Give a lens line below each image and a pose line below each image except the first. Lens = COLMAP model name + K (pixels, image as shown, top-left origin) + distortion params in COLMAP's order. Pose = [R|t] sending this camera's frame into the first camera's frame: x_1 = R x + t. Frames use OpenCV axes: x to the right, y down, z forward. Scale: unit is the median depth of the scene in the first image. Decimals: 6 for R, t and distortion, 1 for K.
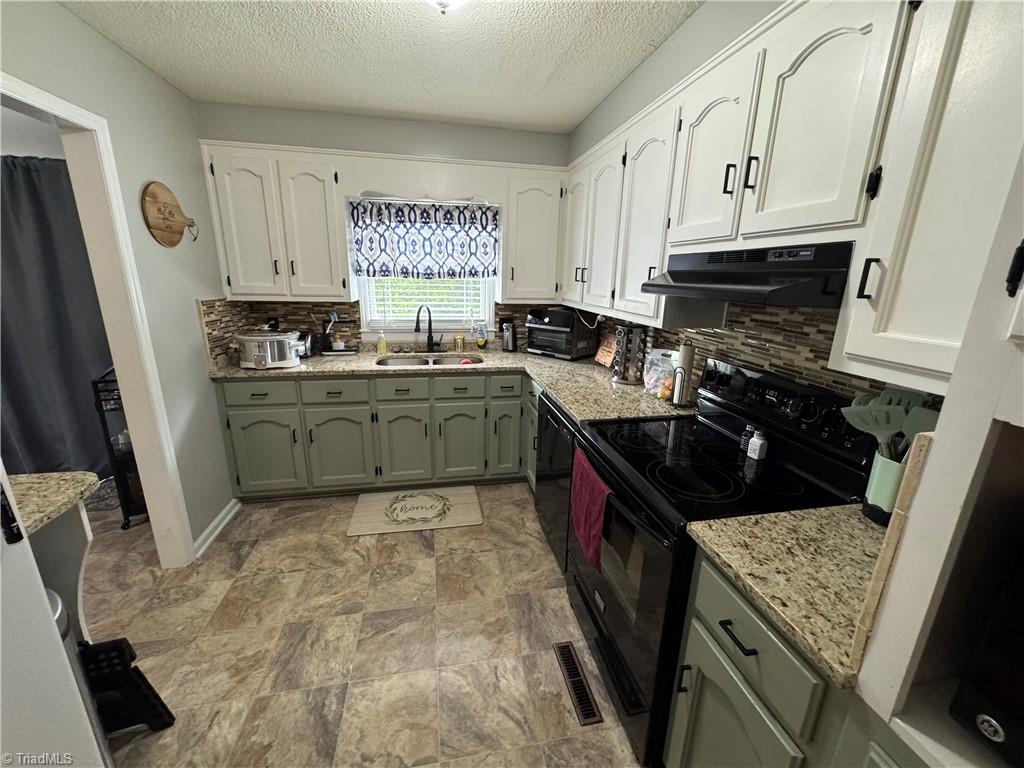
lens RADIAL K [[408.9, 0, 514.0], [0, 408.9, 383.7], [0, 0, 1]] dist [-0.004428, 0.000362]
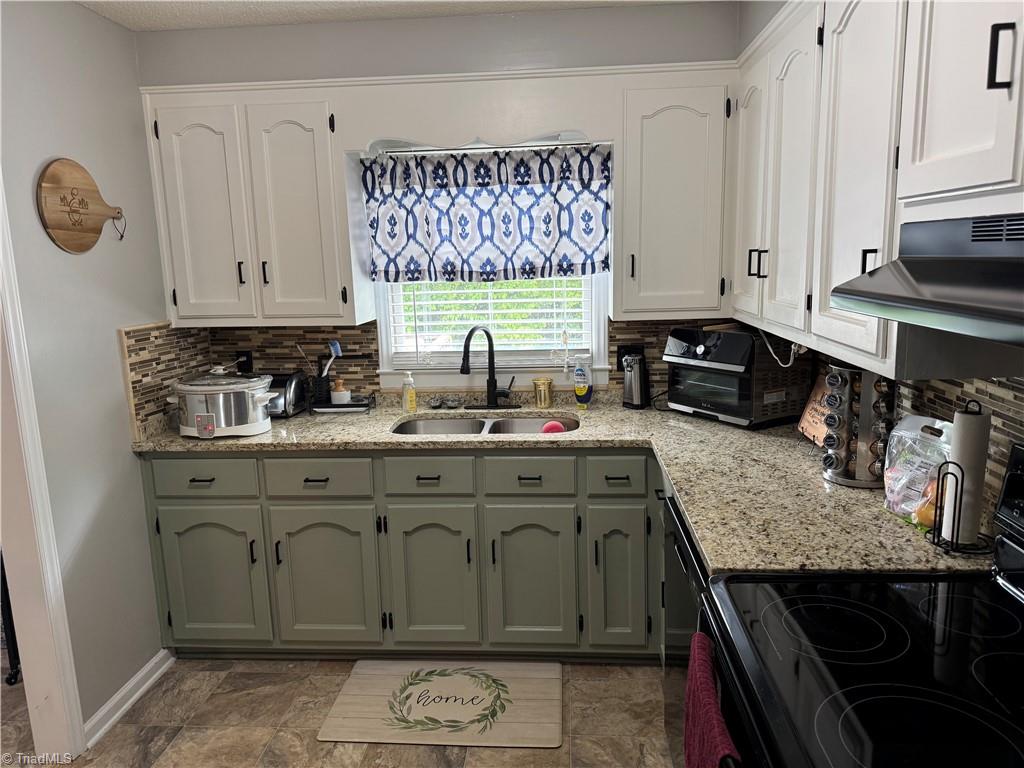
lens RADIAL K [[721.8, 0, 513.6], [0, 721.8, 385.6], [0, 0, 1]] dist [0.054995, -0.062408]
pose [[0.962665, -0.000616, -0.270694, 0.114174], [-0.022152, 0.996464, -0.081048, -0.034594], [0.269787, 0.084019, 0.959248, 0.064544]]
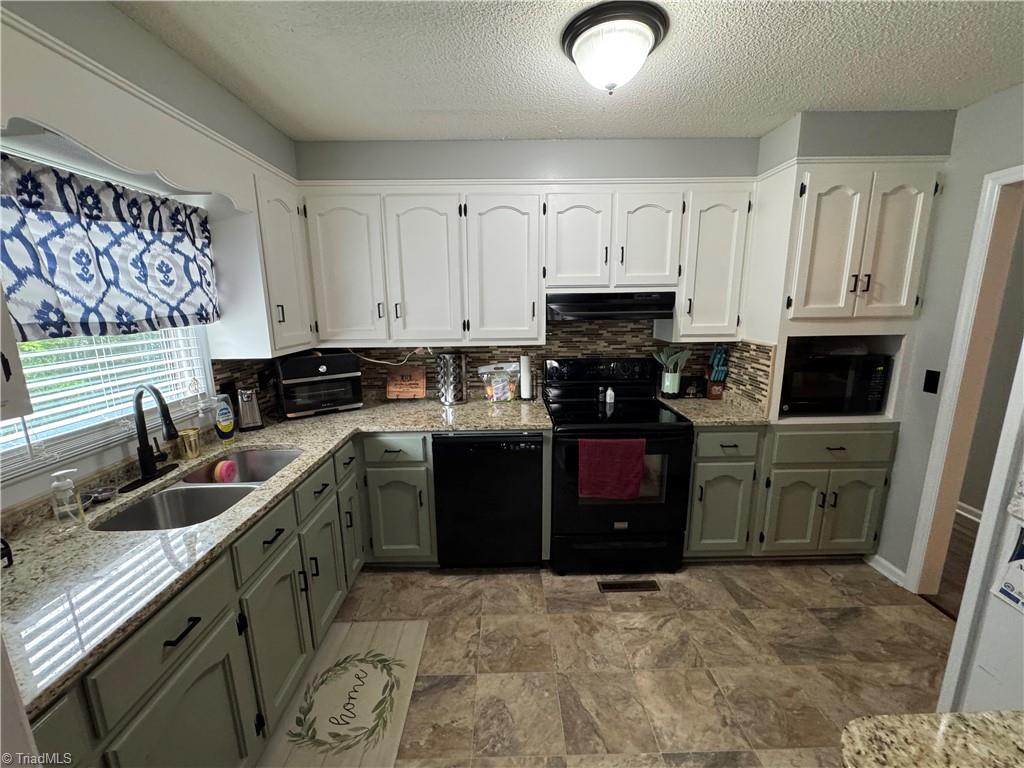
lens RADIAL K [[408.9, 0, 511.3], [0, 408.9, 382.4], [0, 0, 1]] dist [-0.004428, 0.000362]
pose [[0.180894, -0.212928, 0.960177, -0.700467], [0.270850, 0.949317, 0.159492, -0.179671], [-0.945472, 0.231213, 0.229397, 0.548059]]
